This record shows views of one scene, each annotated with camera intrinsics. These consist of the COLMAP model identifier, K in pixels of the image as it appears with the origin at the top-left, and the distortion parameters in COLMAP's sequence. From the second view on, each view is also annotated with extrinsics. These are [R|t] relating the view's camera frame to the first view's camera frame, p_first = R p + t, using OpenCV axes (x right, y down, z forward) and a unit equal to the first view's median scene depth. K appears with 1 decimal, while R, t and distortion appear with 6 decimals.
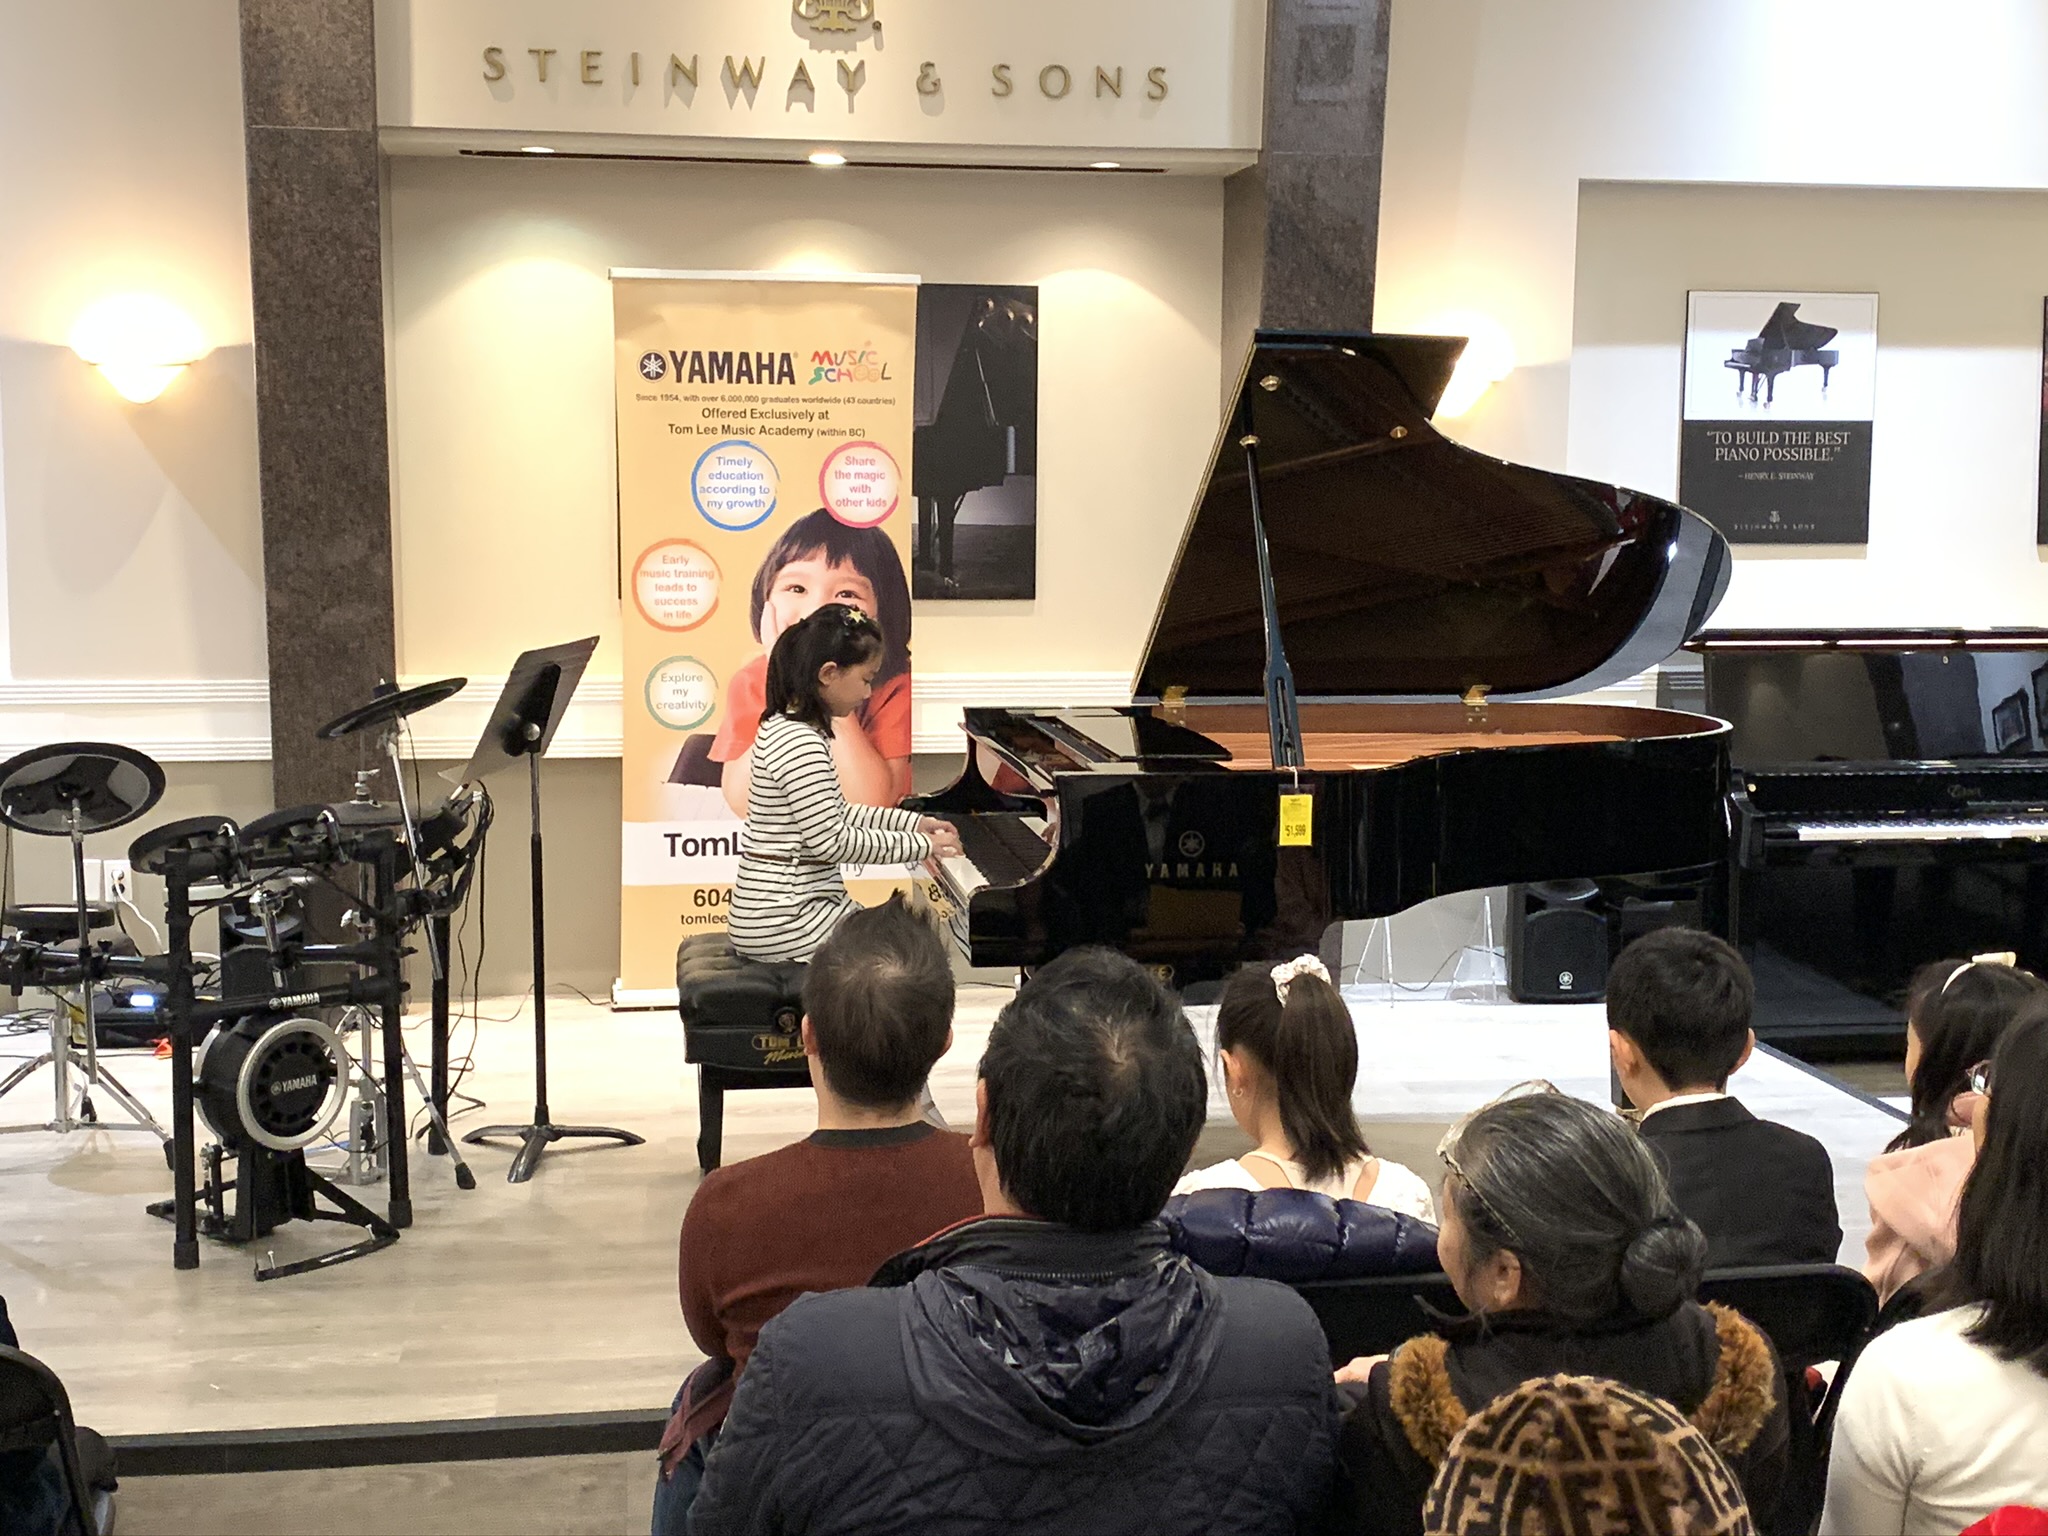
lens RADIAL K [[2695.6, 0, 1020.5], [0, 2695.6, 790.4], [0, 0, 1]] dist [0.053567, 0.000000]
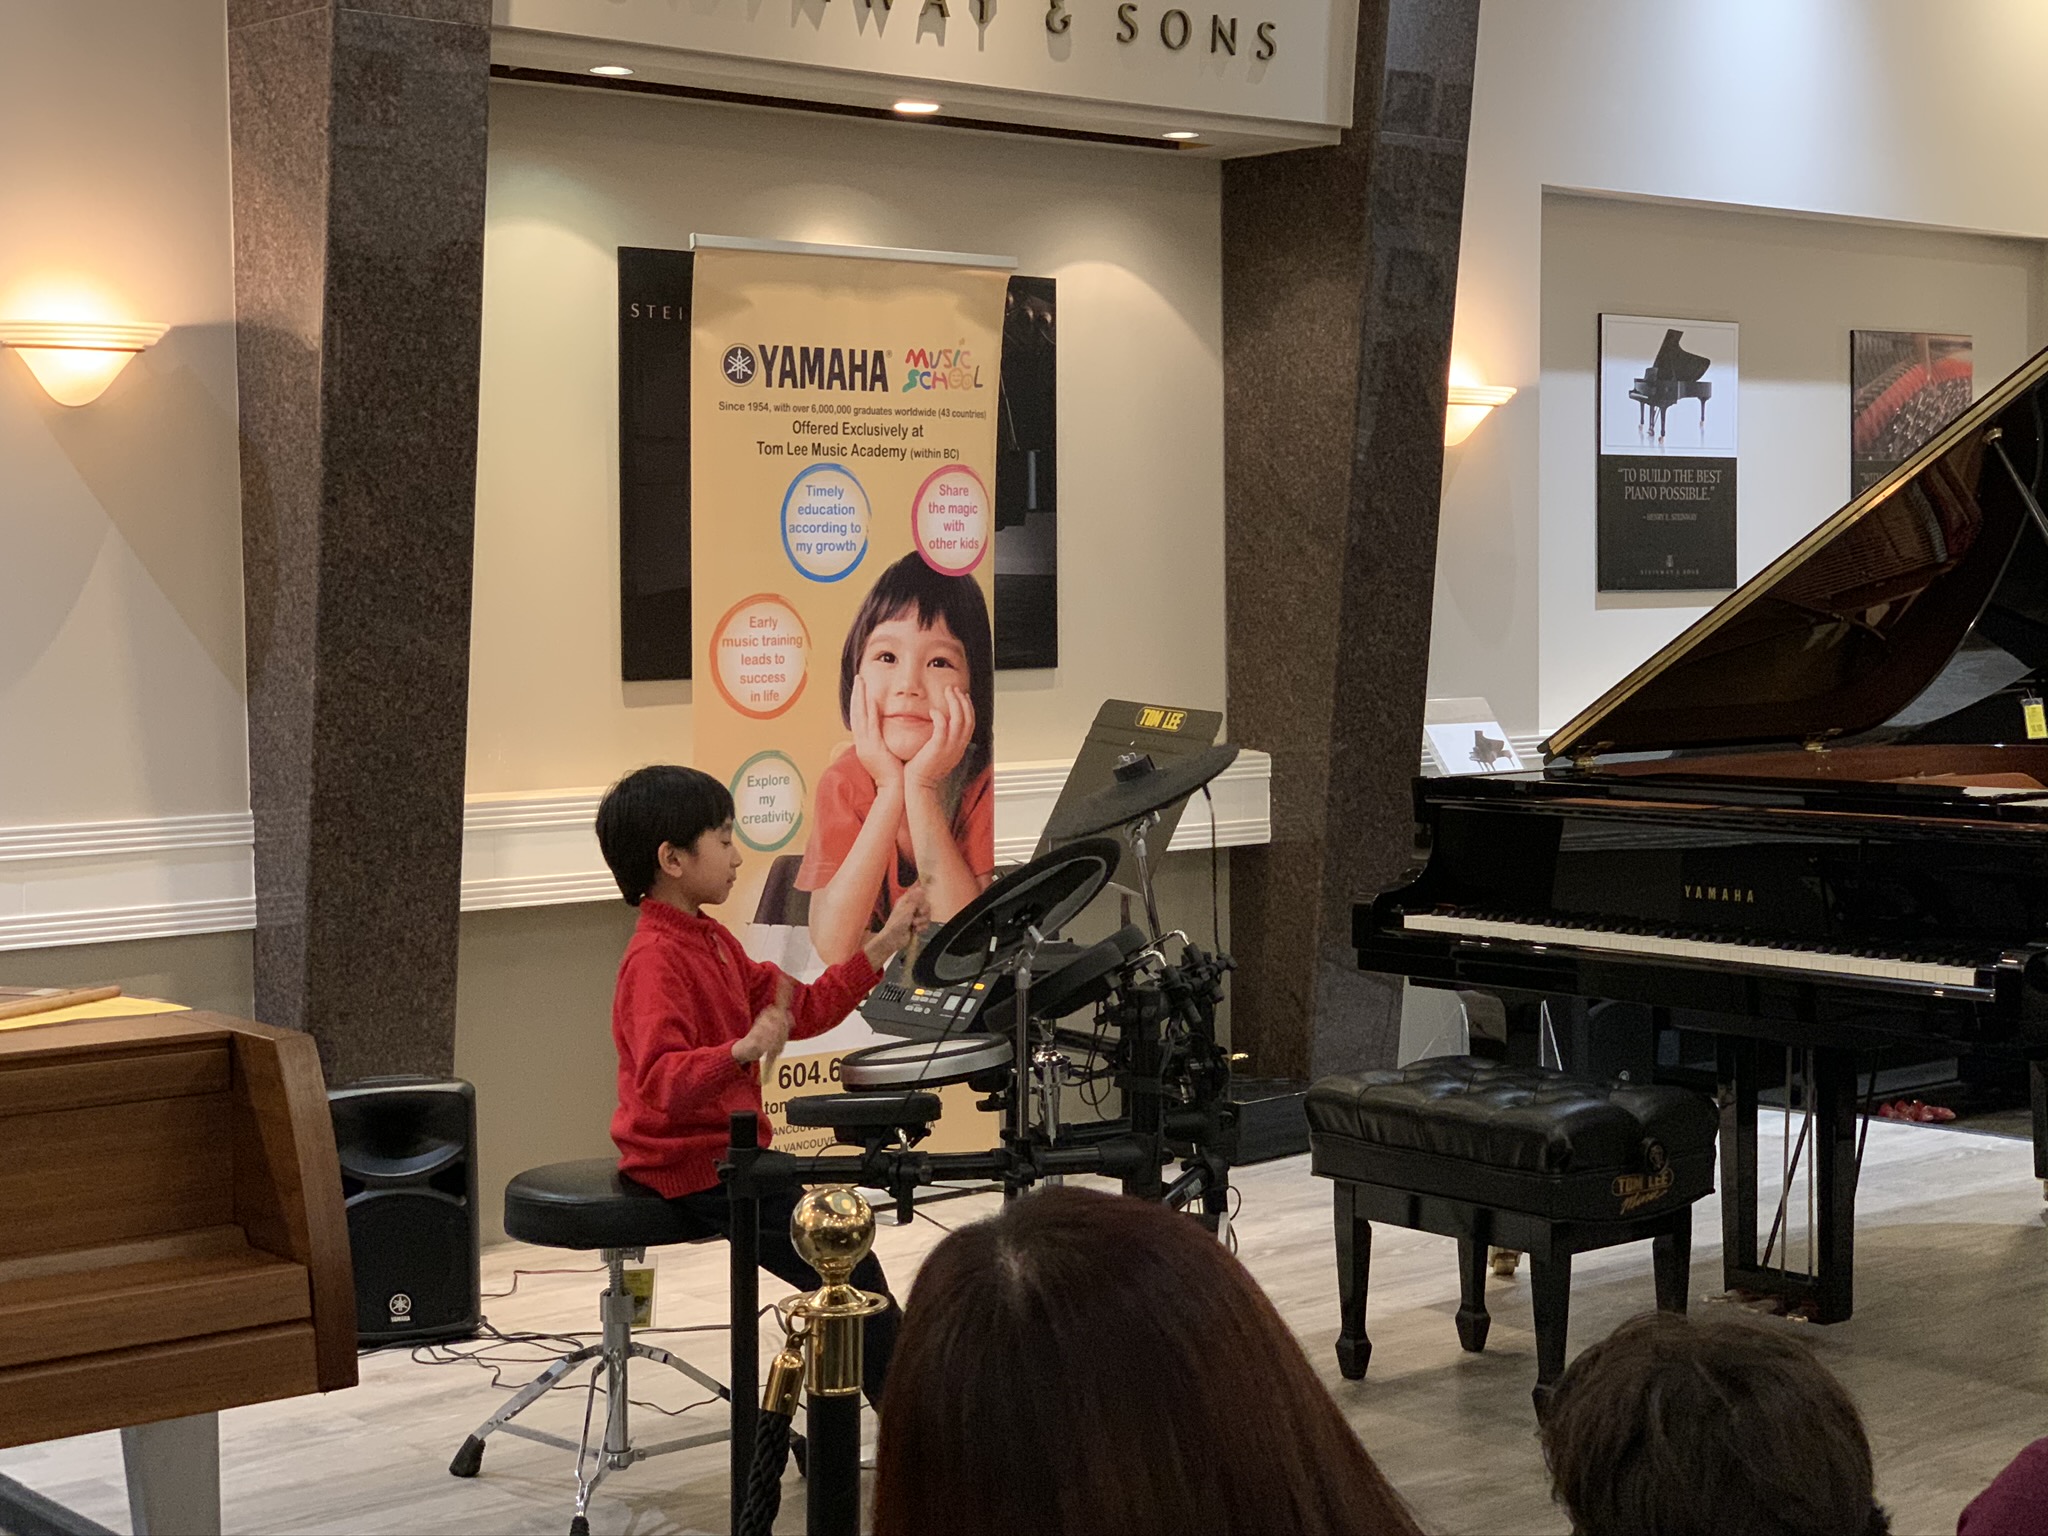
lens RADIAL K [[3223.7, 0, 1025.4], [0, 3223.7, 784.3], [0, 0, 1]] dist [-0.096378, 0.000000]
pose [[0.857588, -0.048506, 0.512045, -0.523324], [0.078663, 0.996200, -0.037377, -0.001966], [-0.508286, 0.072333, 0.858145, 0.203292]]
